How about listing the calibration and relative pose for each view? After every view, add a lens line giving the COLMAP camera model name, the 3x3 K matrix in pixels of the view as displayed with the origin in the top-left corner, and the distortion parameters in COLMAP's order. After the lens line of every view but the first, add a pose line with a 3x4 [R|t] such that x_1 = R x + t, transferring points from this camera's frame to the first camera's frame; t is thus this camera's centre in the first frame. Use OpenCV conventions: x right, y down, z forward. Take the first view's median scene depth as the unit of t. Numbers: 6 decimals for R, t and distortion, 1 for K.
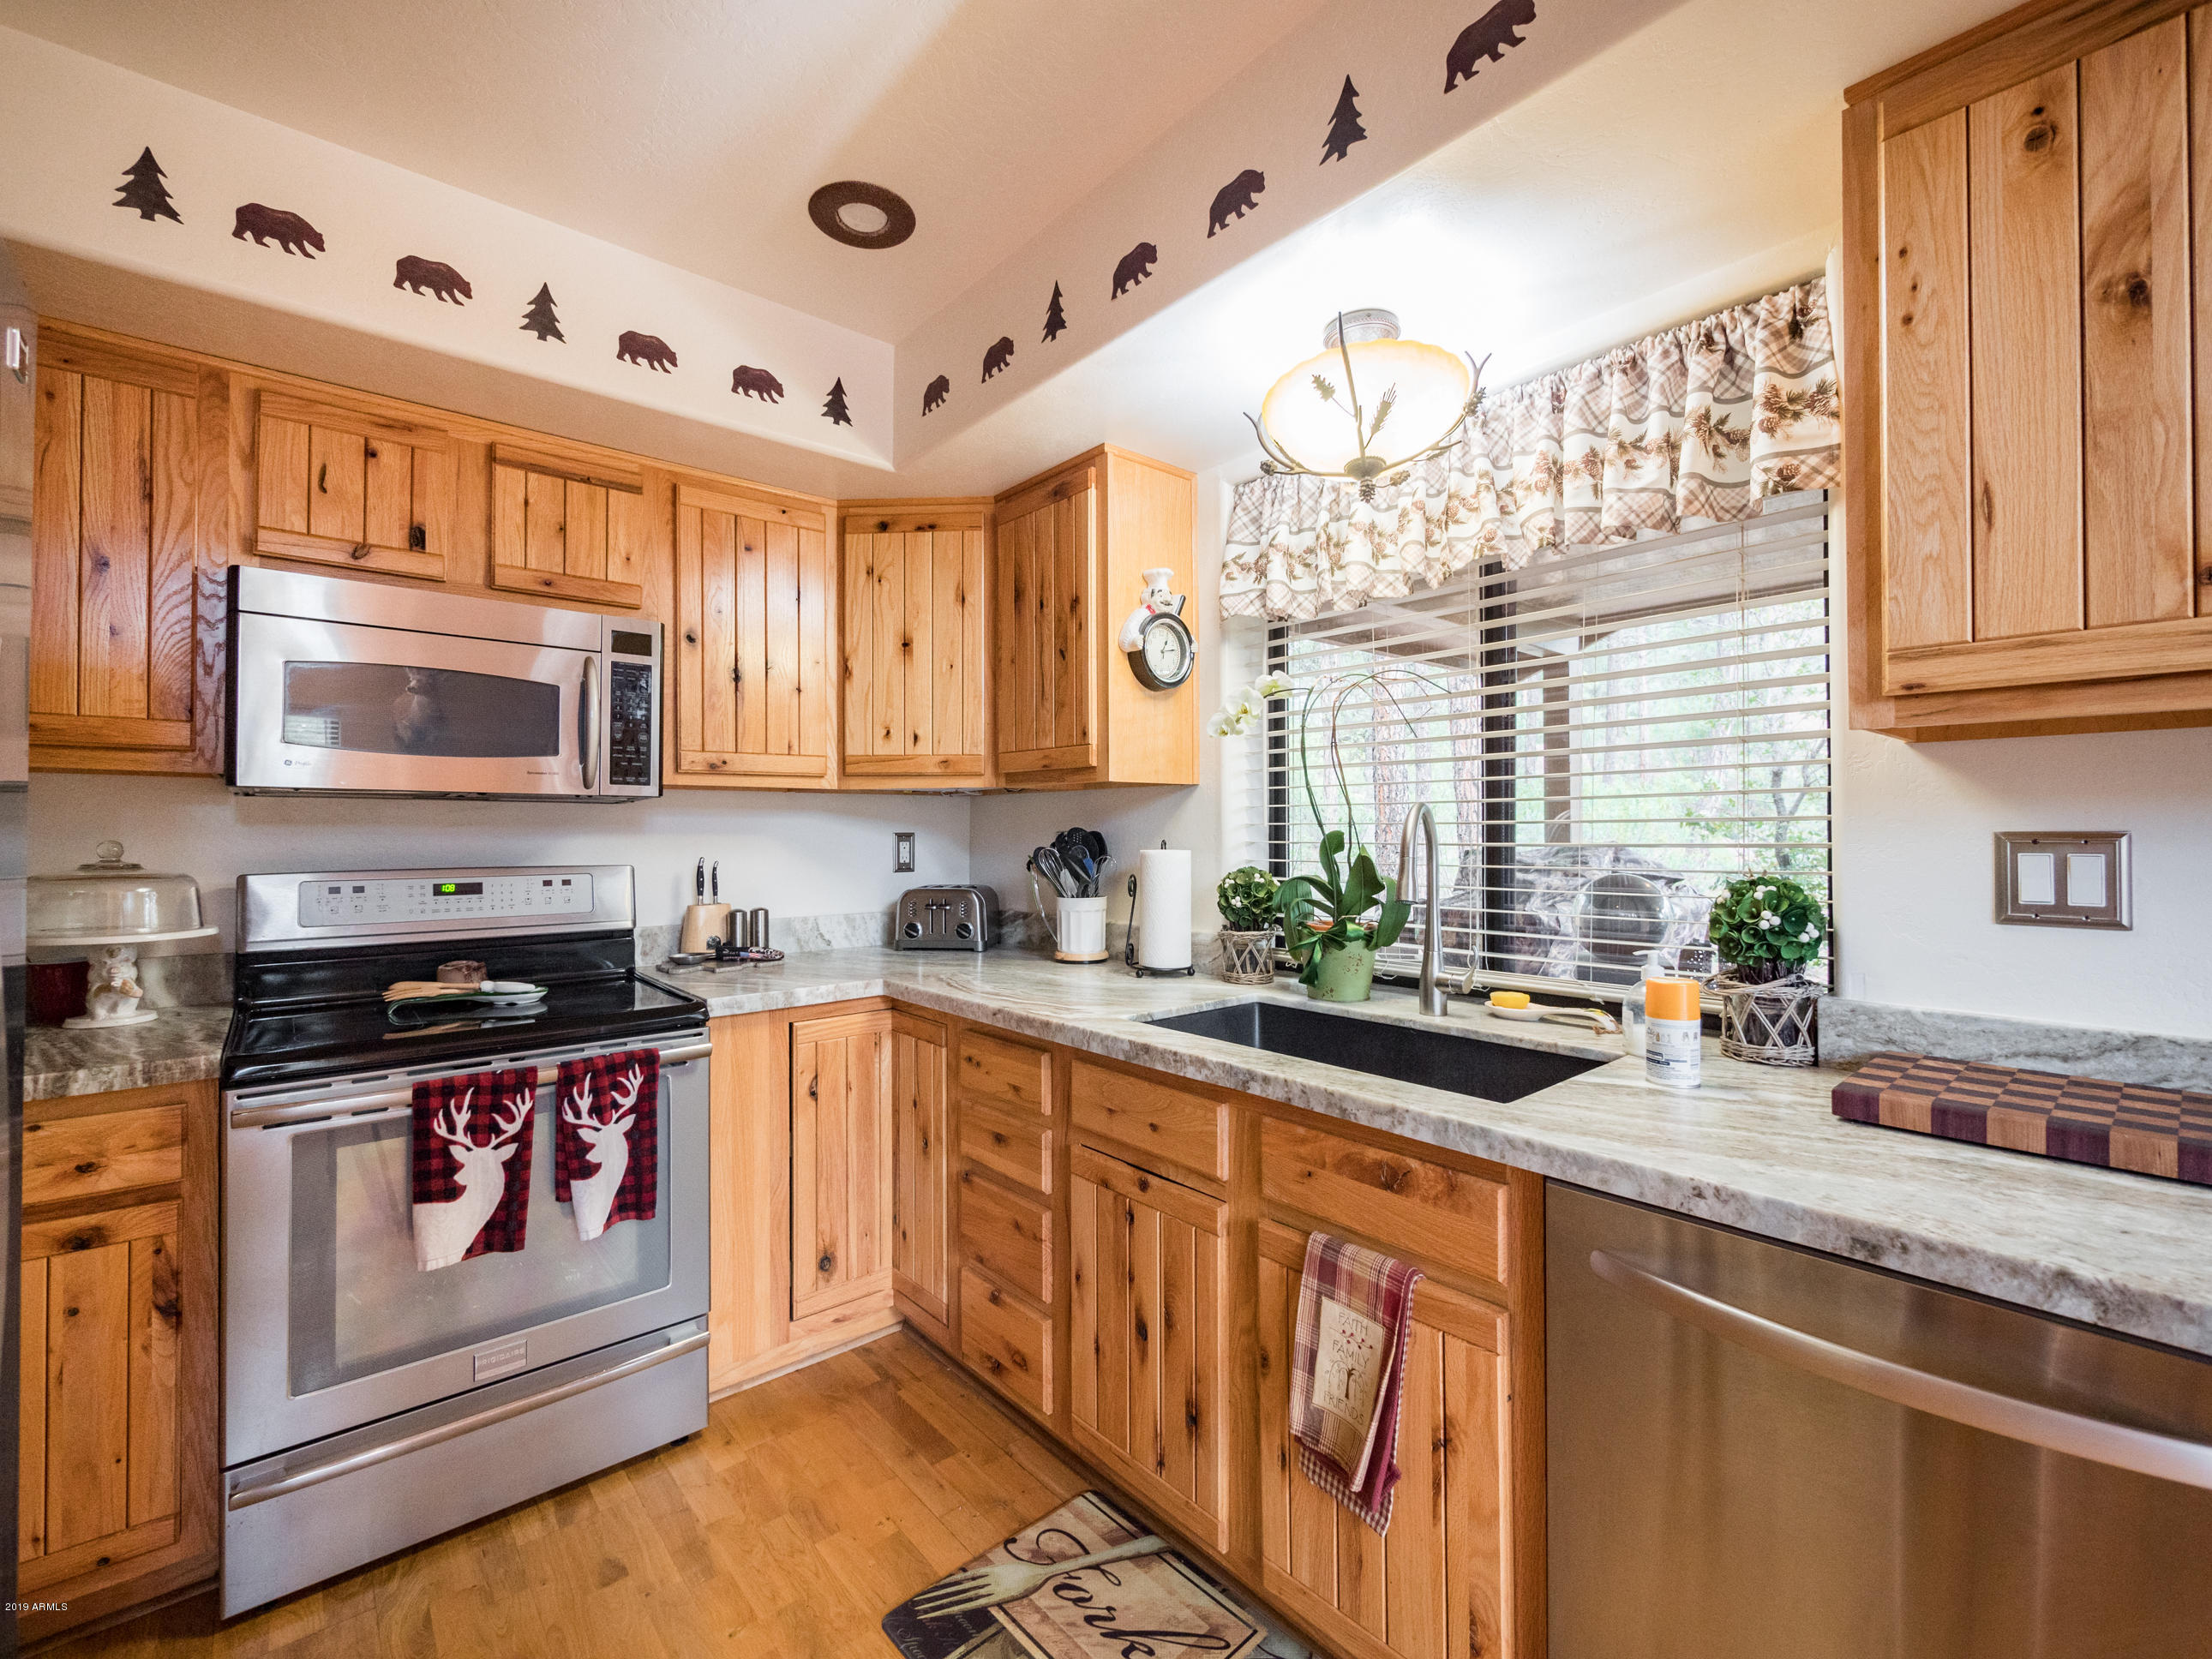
lens RADIAL K [[937.1, 0, 1084.1], [0, 937.1, 824.6], [0, 0, 1]] dist [-0.004379, -0.000257]
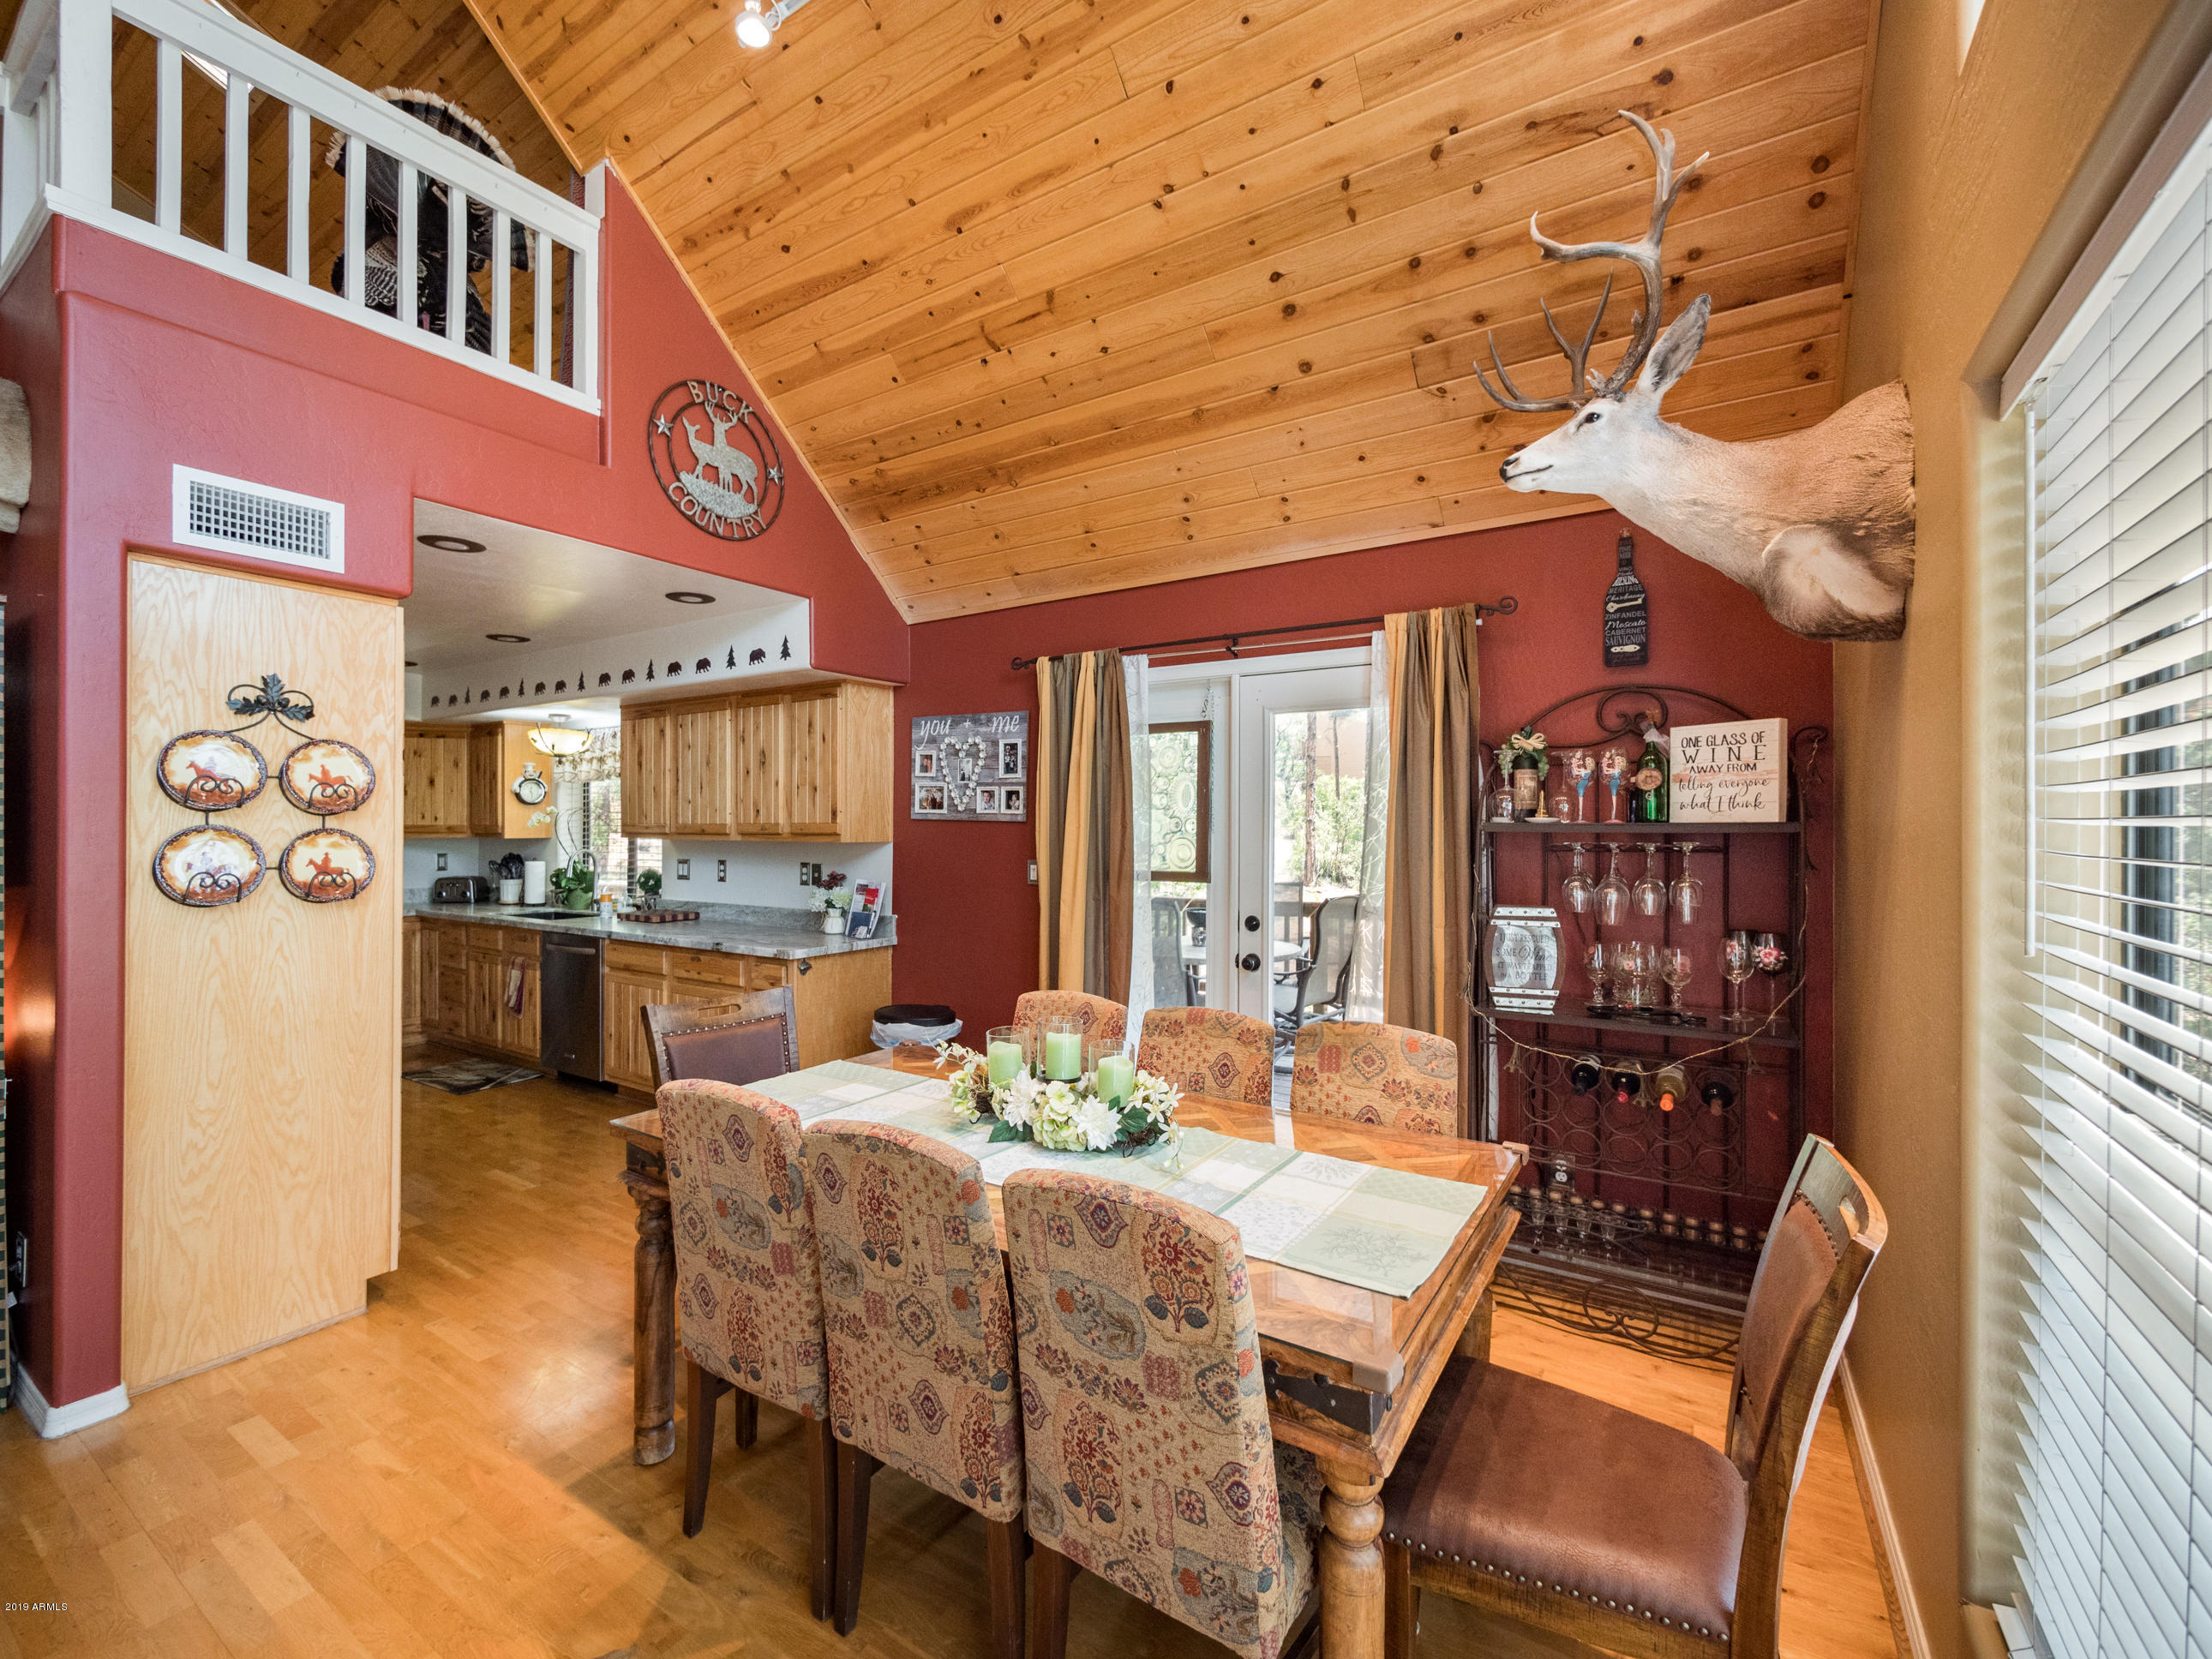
lens RADIAL K [[937.1, 0, 1103.0], [0, 937.1, 835.2], [0, 0, 1]] dist [-0.004379, -0.000257]
pose [[0.956711, 0.004611, 0.291004, 1.074587], [-0.008234, 0.999903, 0.011229, -0.117052], [-0.290924, -0.013139, 0.956656, -2.590800]]
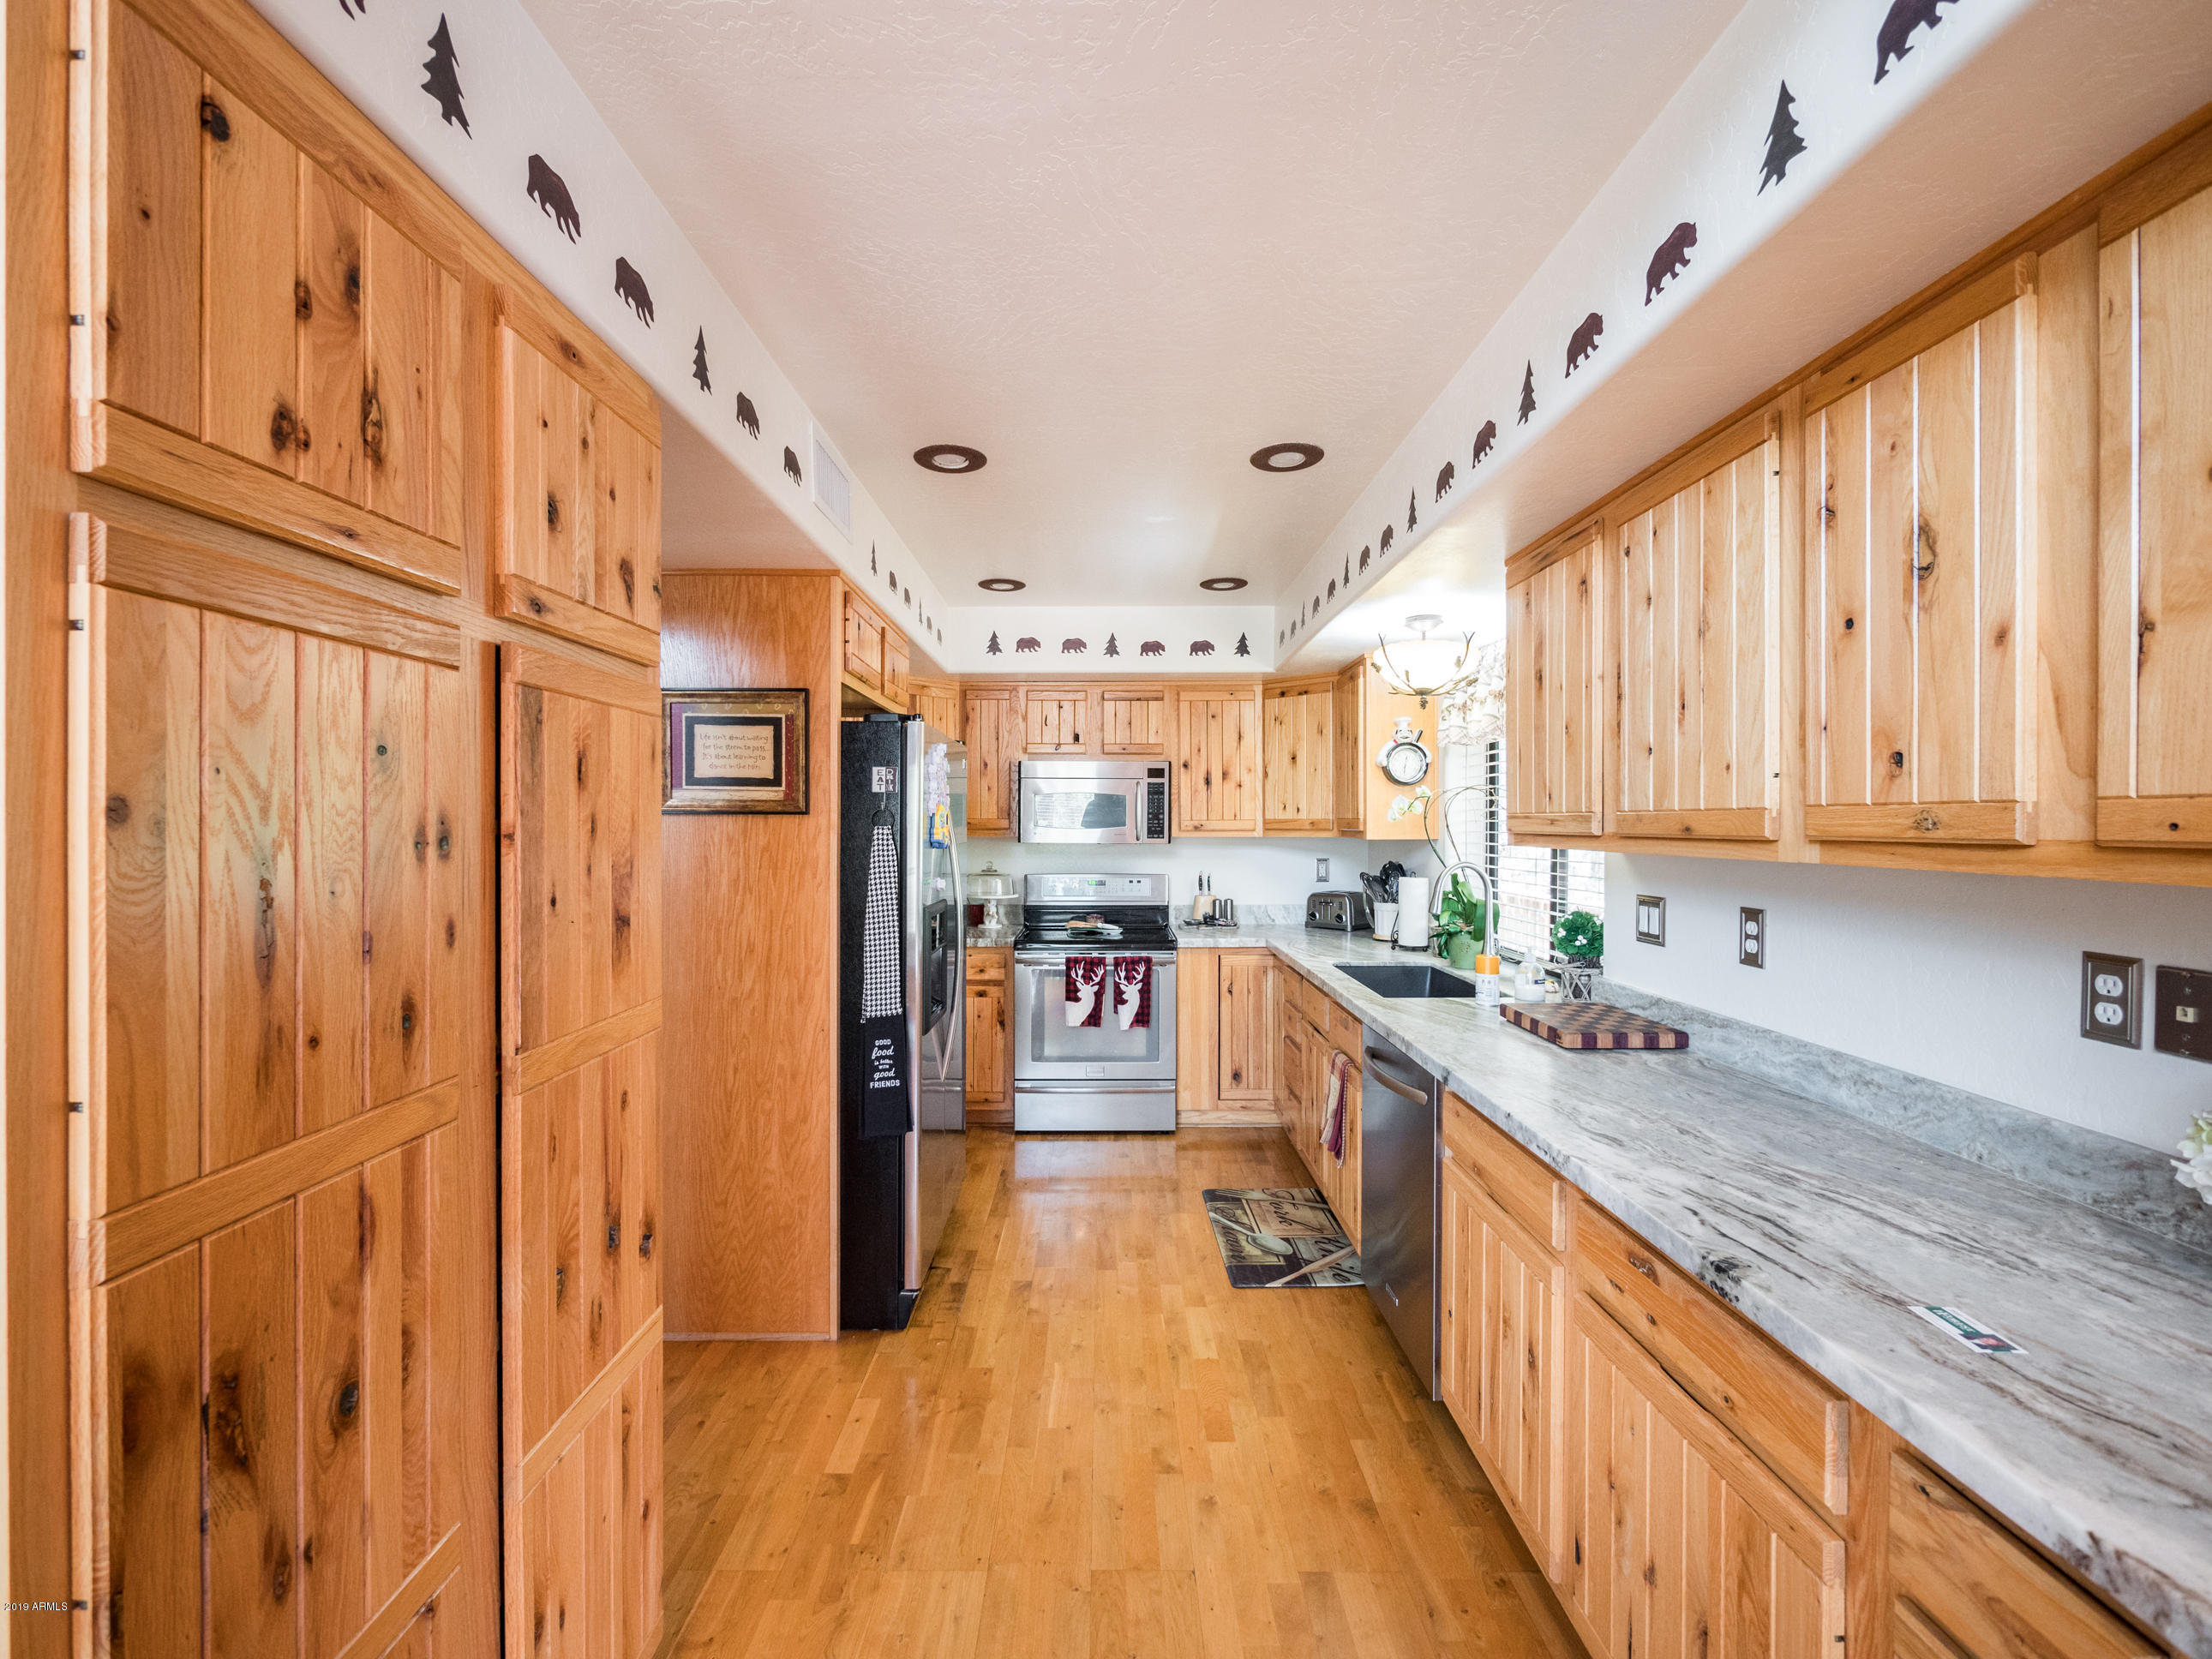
lens RADIAL K [[937.1, 0, 1098.6], [0, 937.1, 828.9], [0, 0, 1]] dist [-0.004379, -0.000257]
pose [[0.757991, 0.006595, -0.652232, 0.924214], [0.003305, 0.999897, 0.013952, -0.106398], [0.652257, -0.012731, 0.757891, -0.813251]]
